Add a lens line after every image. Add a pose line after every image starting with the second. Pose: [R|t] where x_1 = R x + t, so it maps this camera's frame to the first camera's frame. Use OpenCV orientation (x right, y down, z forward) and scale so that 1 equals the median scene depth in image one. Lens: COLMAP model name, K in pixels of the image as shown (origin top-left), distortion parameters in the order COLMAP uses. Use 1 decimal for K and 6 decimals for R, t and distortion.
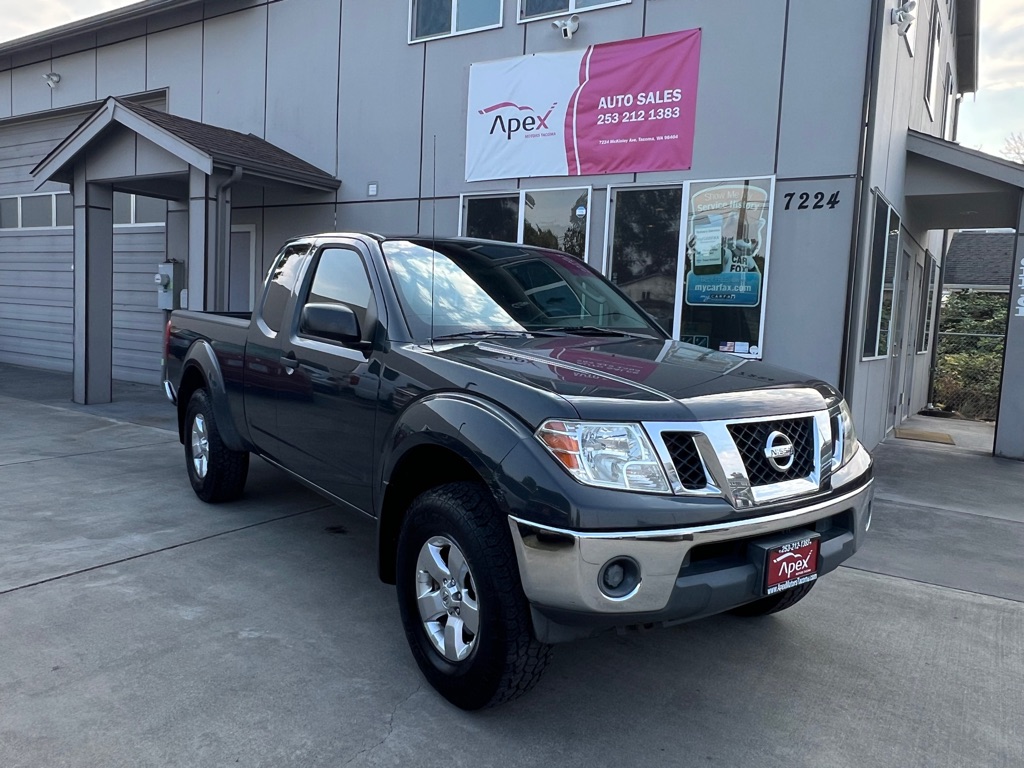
lens RADIAL K [[776.6, 0, 508.6], [0, 776.6, 384.6], [0, 0, 1]] dist [-0.003530, -0.000191]
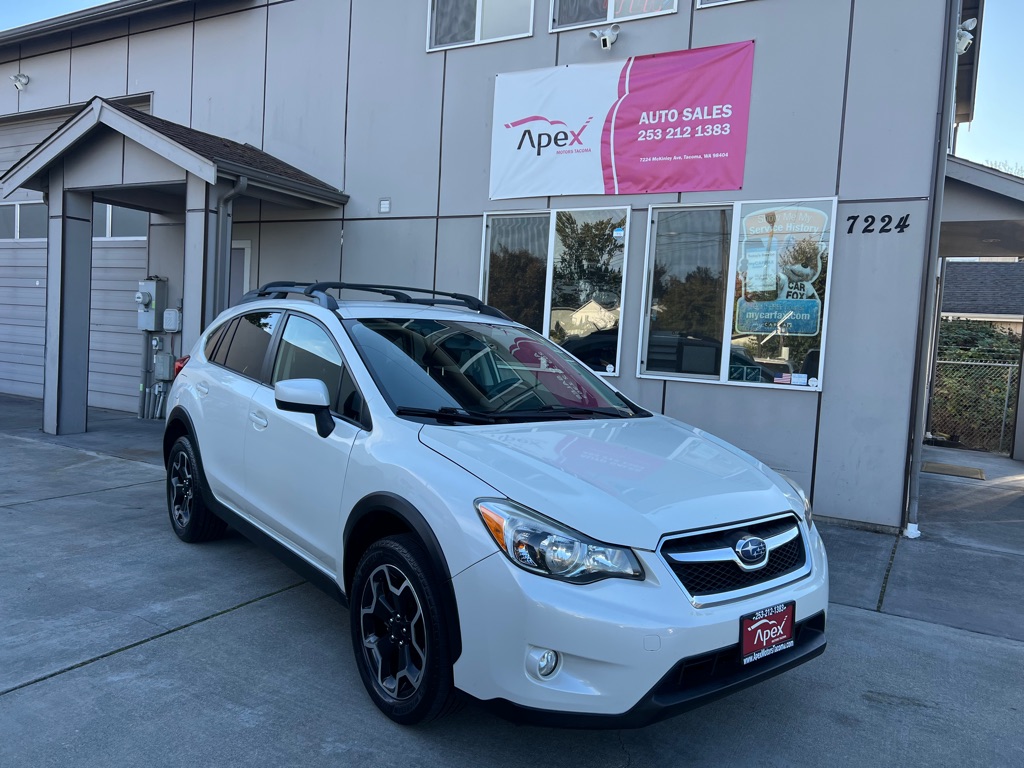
lens RADIAL K [[767.8, 0, 514.1], [0, 767.8, 382.4], [0, 0, 1]] dist [0.049842, -0.051007]
pose [[0.998130, 0.006139, 0.060810, -0.091755], [-0.004270, 0.999516, -0.030825, -0.012963], [-0.060970, 0.030508, 0.997673, 0.084689]]
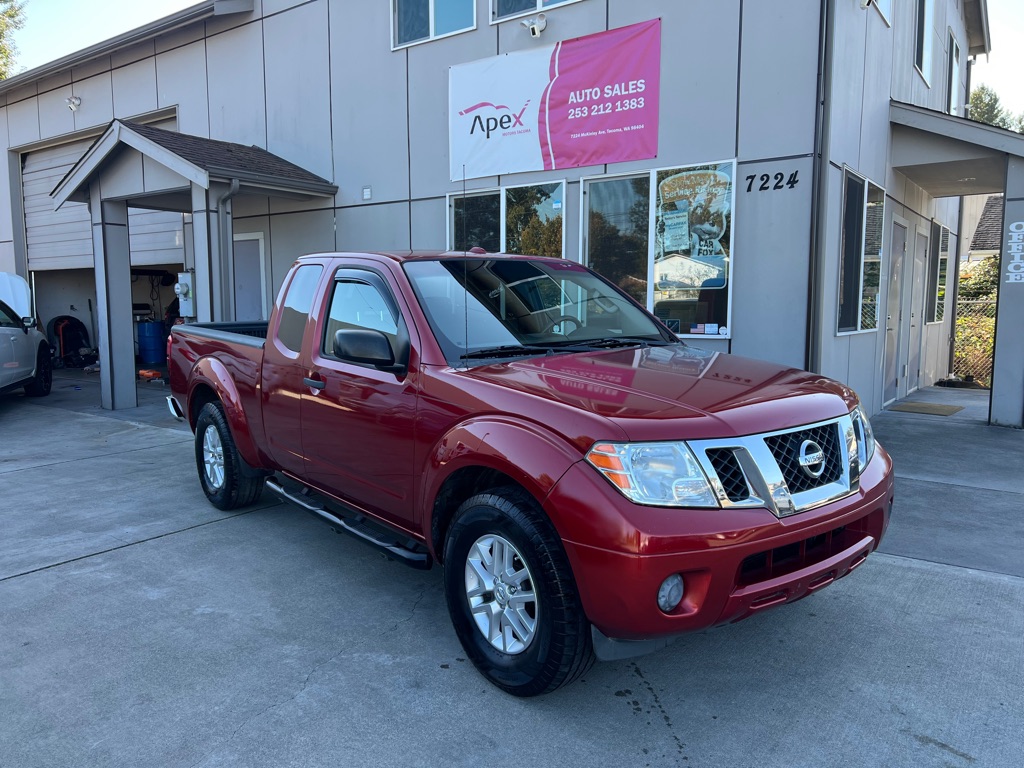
lens RADIAL K [[767.8, 0, 507.5], [0, 767.8, 383.5], [0, 0, 1]] dist [0.043312, -0.041232]
pose [[0.997069, -0.042969, -0.063309, 0.084486], [0.043807, 0.998969, 0.011906, 0.000696], [0.062732, -0.014645, 0.997923, -0.035348]]
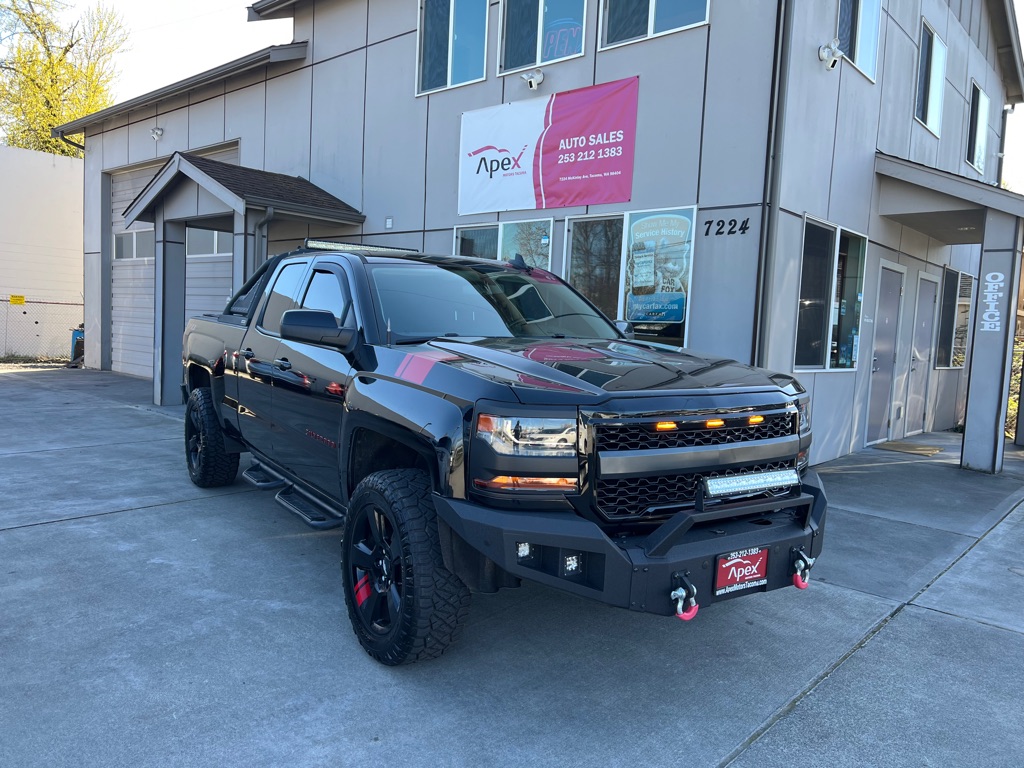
lens RADIAL K [[763.0, 0, 502.5], [0, 763.0, 384.9], [0, 0, 1]] dist [0.053440, -0.053568]
pose [[0.986227, 0.009954, -0.165098, 0.225410], [-0.013377, 0.999718, -0.019635, 0.012700], [0.164856, 0.021573, 0.986082, -0.115639]]
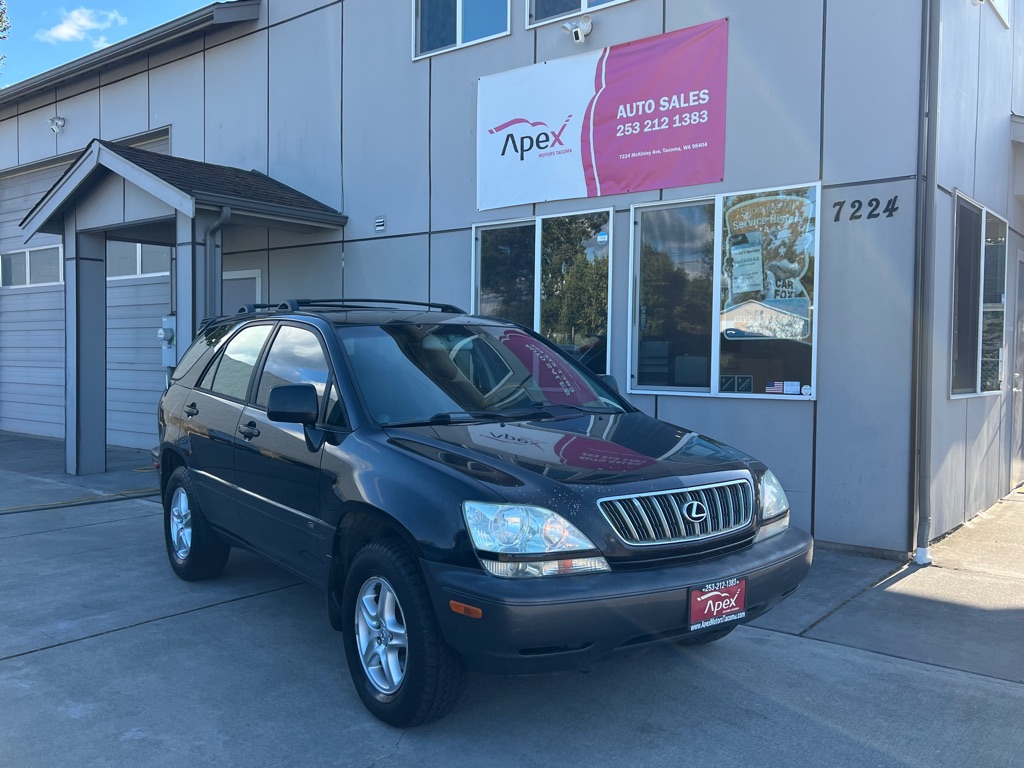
lens RADIAL K [[899.1, 0, 509.5], [0, 899.1, 385.5], [0, 0, 1]] dist [0.058704, -0.068528]
pose [[0.993319, -0.034980, -0.109975, 0.097648], [0.028236, 0.997658, -0.062292, 0.001573], [0.111896, 0.058771, 0.991980, 0.002193]]
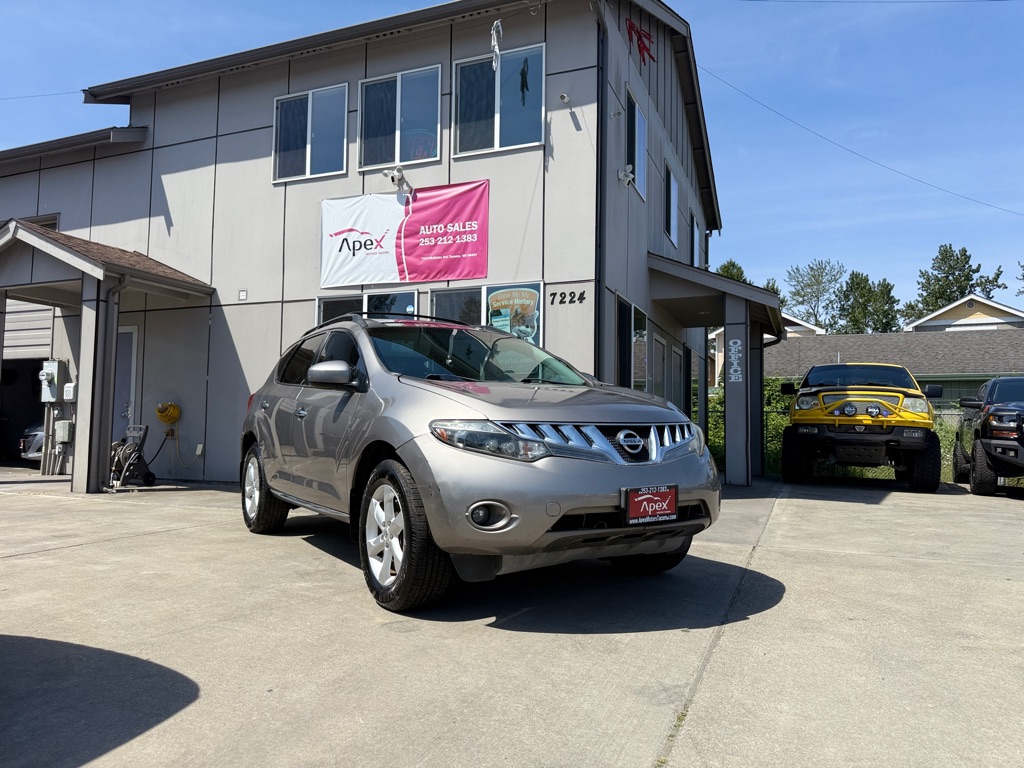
lens RADIAL K [[718.3, 0, 514.2], [0, 718.3, 389.3], [0, 0, 1]] dist [0.089449, -0.148872]
pose [[0.983061, -0.023725, 0.181735, 0.042847], [0.049125, 0.989412, -0.136570, 0.092247], [-0.176571, 0.143185, 0.973818, -0.216781]]
